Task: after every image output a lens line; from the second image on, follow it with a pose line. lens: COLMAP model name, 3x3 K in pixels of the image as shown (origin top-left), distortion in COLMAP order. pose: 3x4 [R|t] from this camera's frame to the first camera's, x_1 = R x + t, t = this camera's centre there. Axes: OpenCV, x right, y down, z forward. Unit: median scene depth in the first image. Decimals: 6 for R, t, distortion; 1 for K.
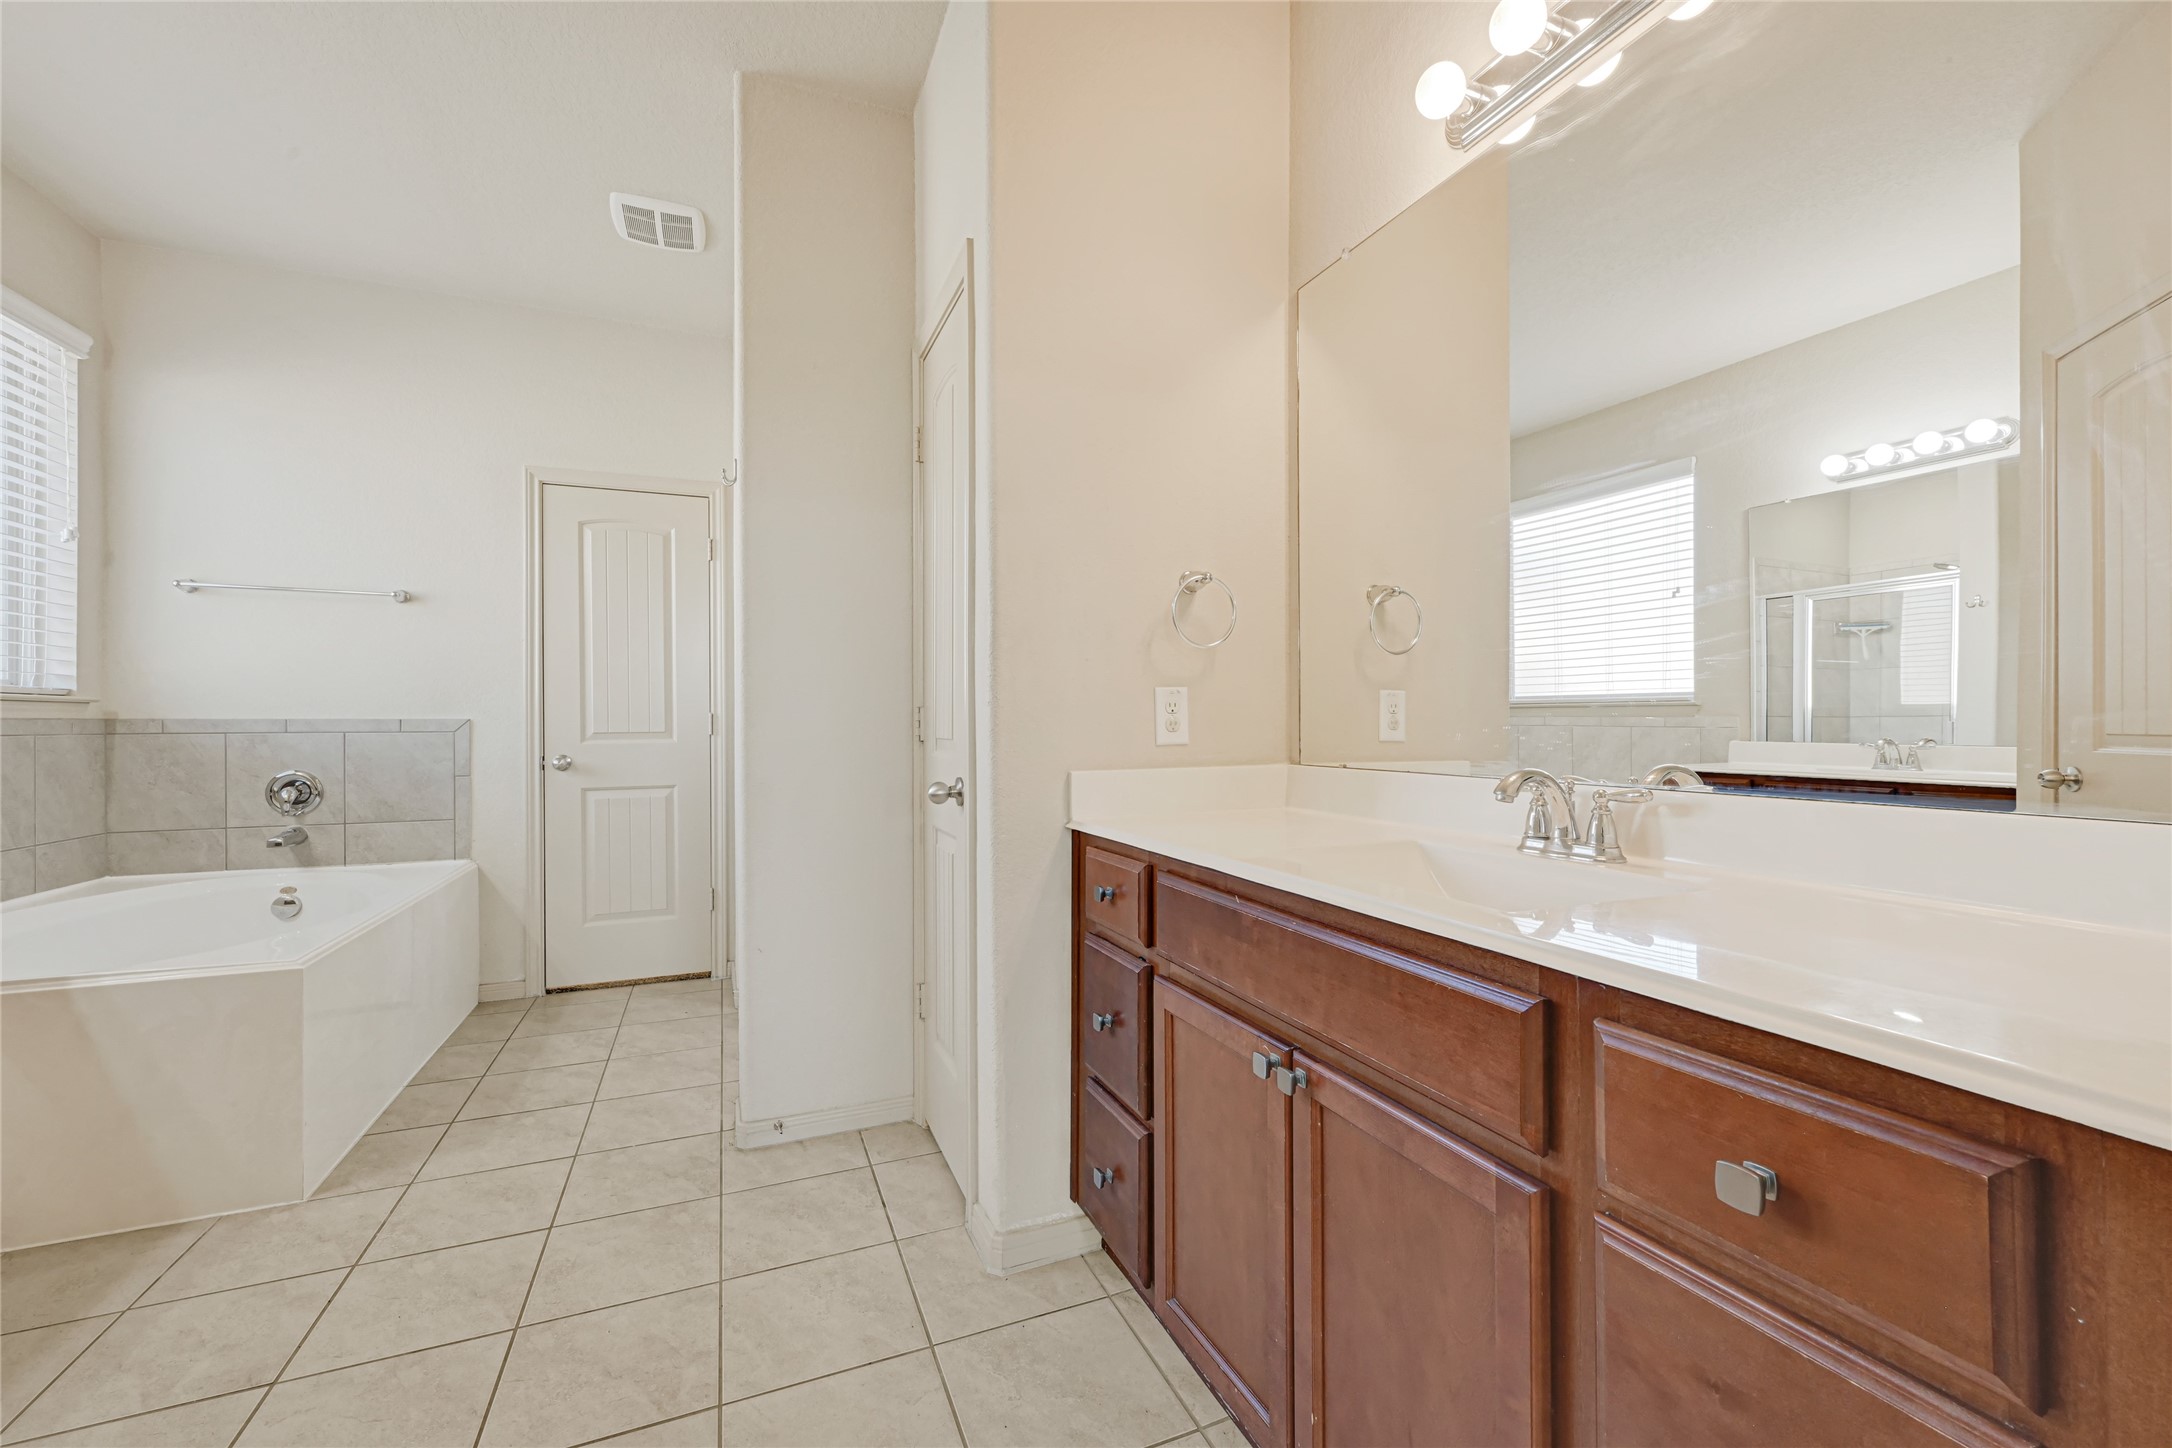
lens RADIAL K [[882.9, 0, 1087.7], [0, 882.9, 720.1], [0, 0, 1]] dist [-0.001024, 0.001029]
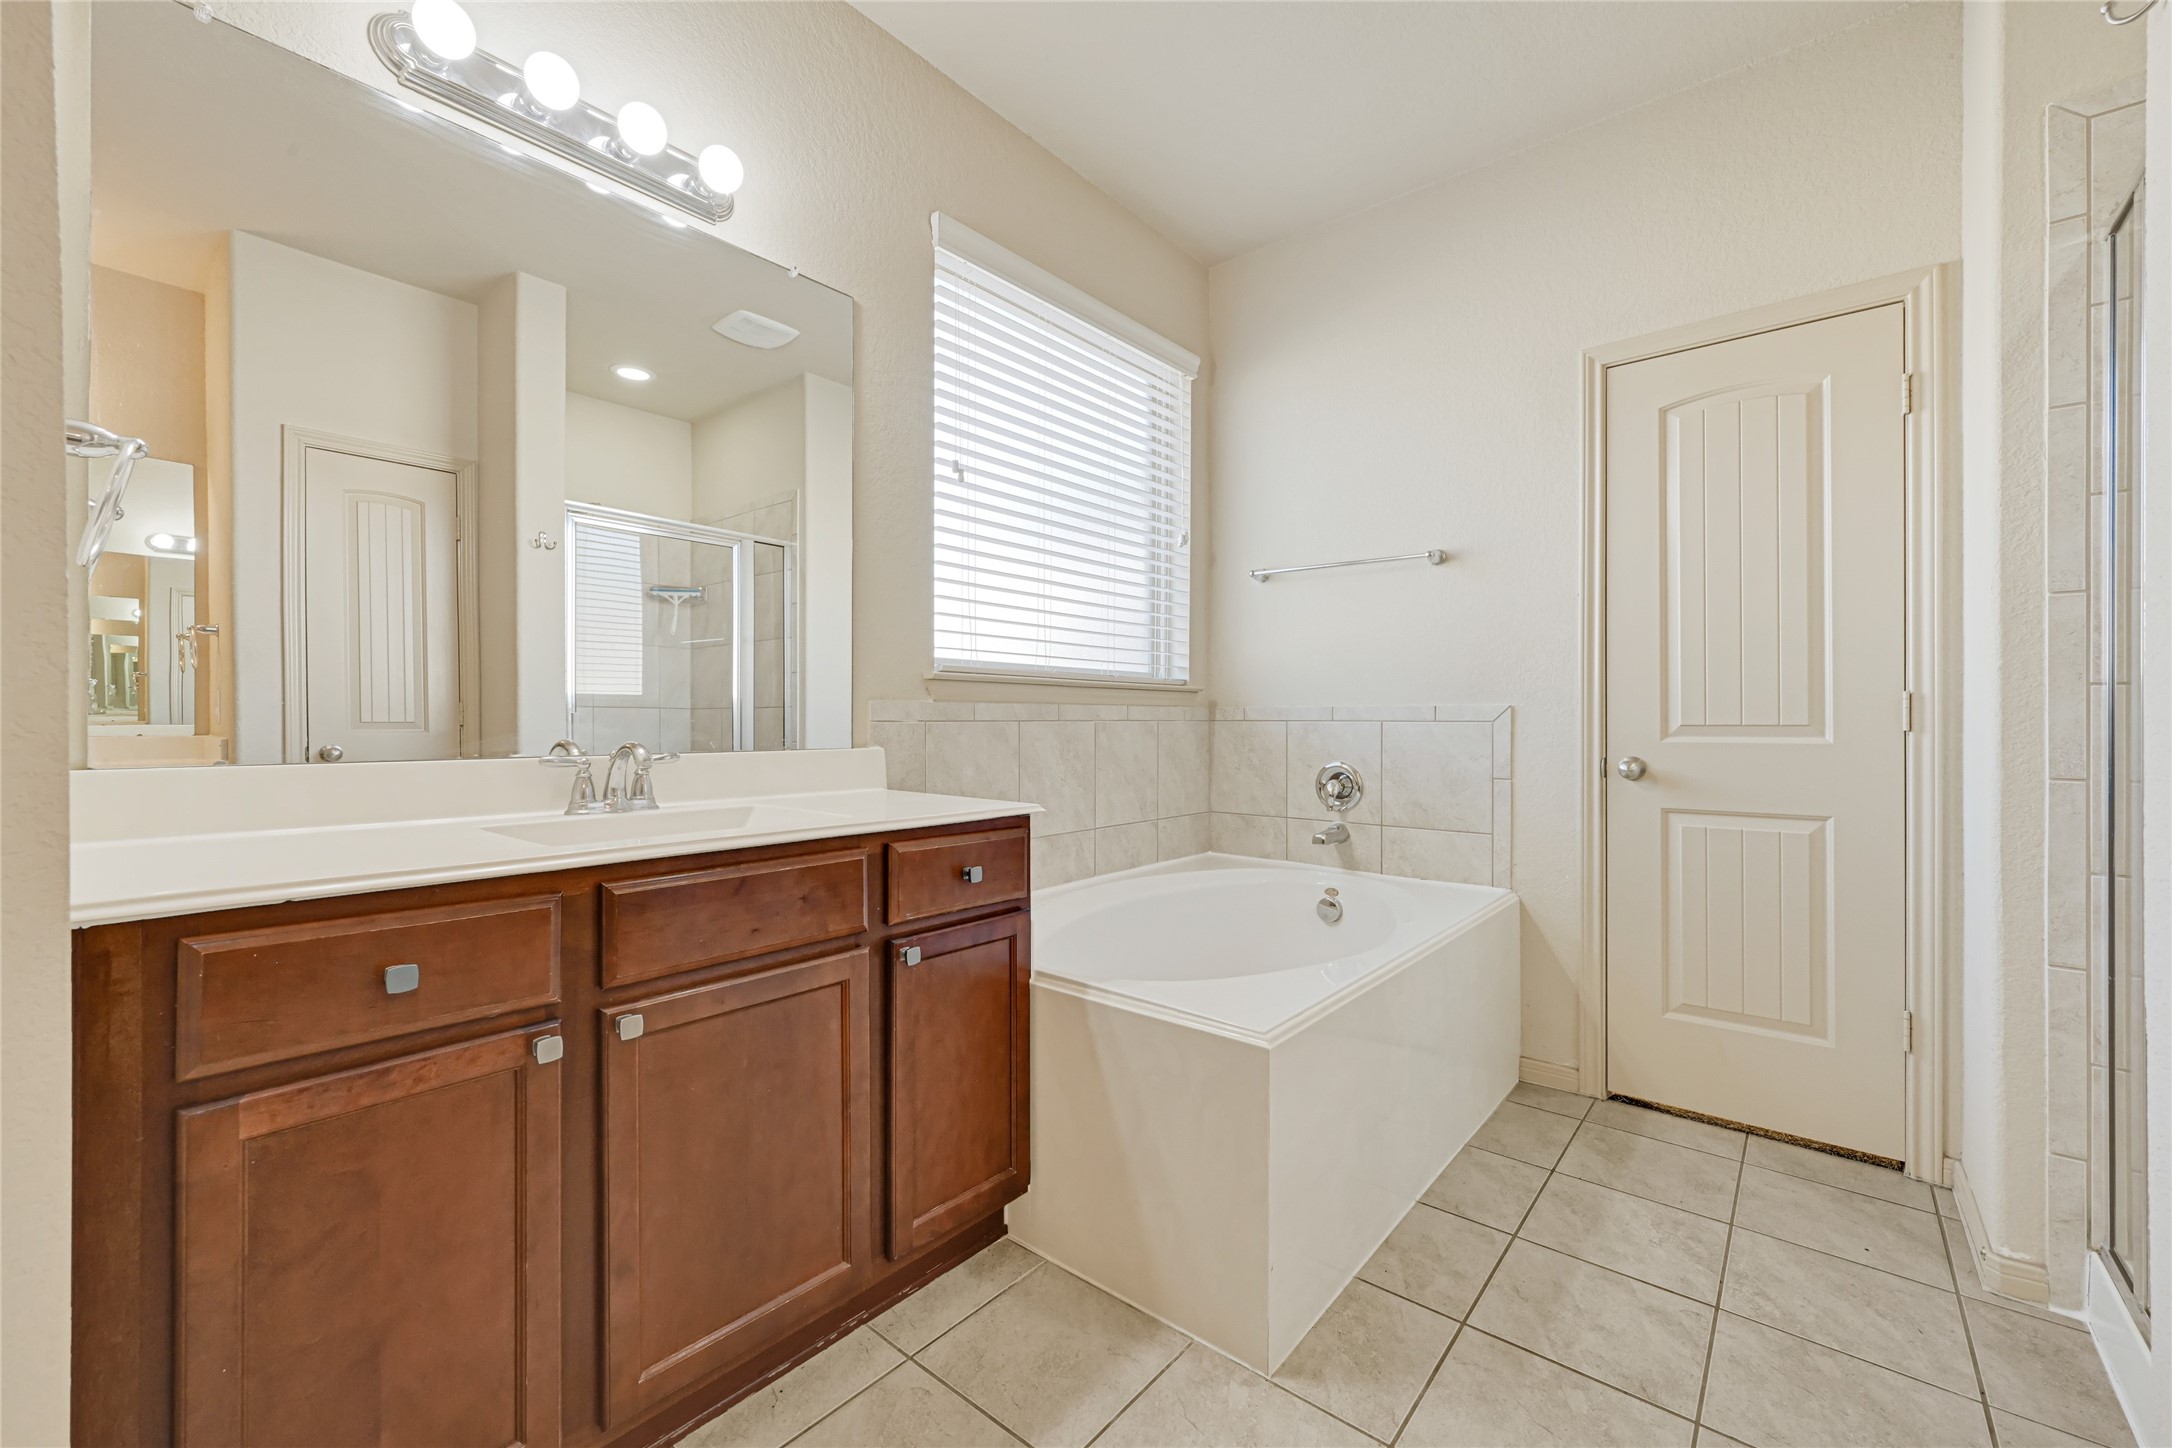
lens RADIAL K [[882.9, 0, 1087.7], [0, 882.9, 720.1], [0, 0, 1]] dist [-0.001024, 0.001029]
pose [[0.467879, 0.006567, -0.883768, -0.210207], [-0.001419, 0.999977, 0.006680, 0.007636], [0.883792, -0.001872, 0.467877, 0.341688]]
